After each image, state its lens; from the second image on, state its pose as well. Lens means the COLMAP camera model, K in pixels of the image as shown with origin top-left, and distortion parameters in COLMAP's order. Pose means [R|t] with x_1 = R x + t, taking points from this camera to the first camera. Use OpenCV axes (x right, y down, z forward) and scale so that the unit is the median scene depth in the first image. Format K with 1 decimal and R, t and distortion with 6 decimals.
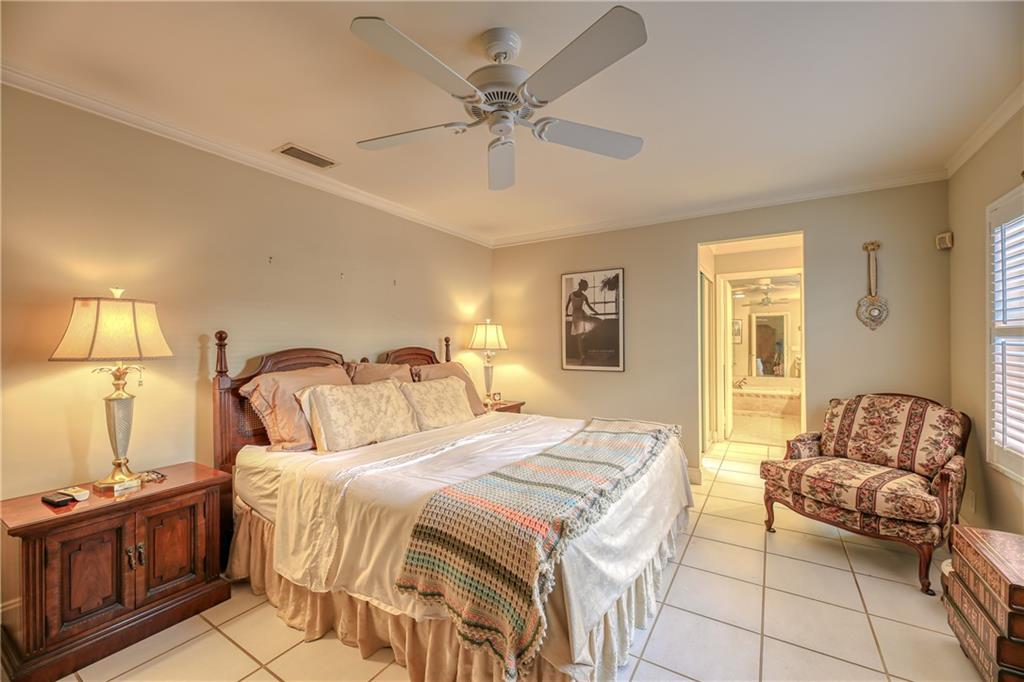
lens RADIAL K [[413.2, 0, 510.3], [0, 413.2, 342.6], [0, 0, 1]] dist [-0.002828, -0.001171]
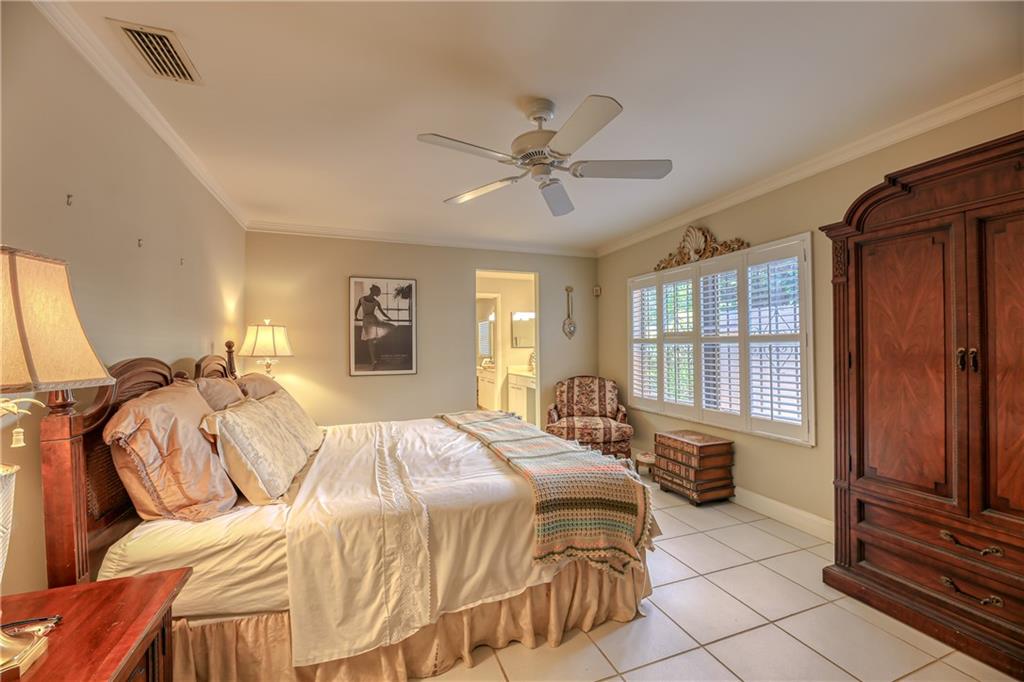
lens RADIAL K [[413.2, 0, 514.9], [0, 413.2, 342.7], [0, 0, 1]] dist [-0.002828, -0.001171]
pose [[0.601716, 0.003972, 0.798701, -0.602079], [0.006388, 0.999932, -0.009785, -0.000281], [-0.798685, 0.010990, 0.601649, 0.174720]]
